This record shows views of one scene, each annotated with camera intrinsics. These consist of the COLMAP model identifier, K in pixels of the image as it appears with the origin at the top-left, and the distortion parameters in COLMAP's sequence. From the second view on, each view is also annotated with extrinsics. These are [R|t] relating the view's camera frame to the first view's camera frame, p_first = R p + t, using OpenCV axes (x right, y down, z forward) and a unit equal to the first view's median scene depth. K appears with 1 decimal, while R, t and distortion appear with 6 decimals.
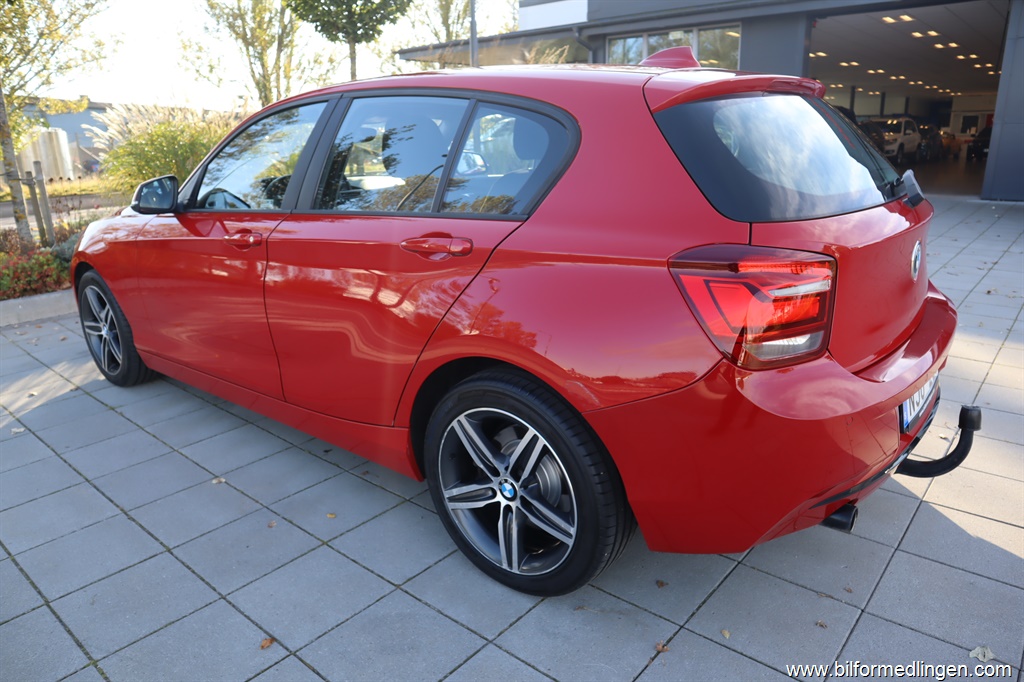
lens RADIAL K [[712.9, 0, 507.7], [0, 712.9, 338.8], [0, 0, 1]] dist [-0.125690, 0.089254]
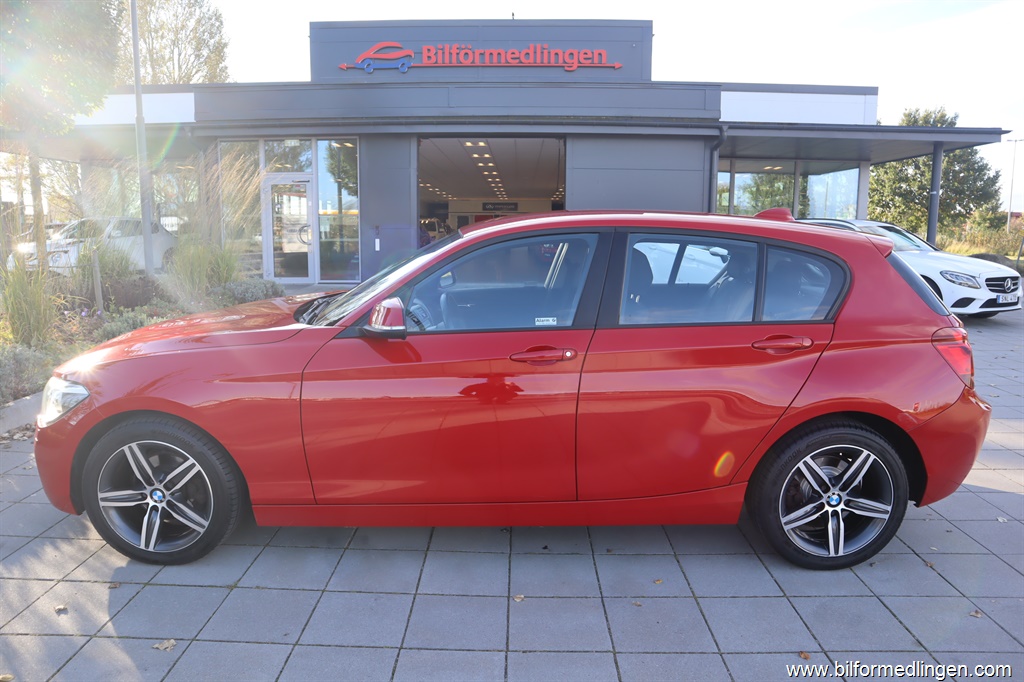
lens RADIAL K [[712.9, 0, 507.7], [0, 712.9, 338.8], [0, 0, 1]] dist [-0.125690, 0.089254]
pose [[0.769367, -0.079014, 0.633902, -1.411241], [0.160756, 0.984334, -0.072416, -0.125839], [-0.618249, 0.157618, 0.770016, 0.235316]]
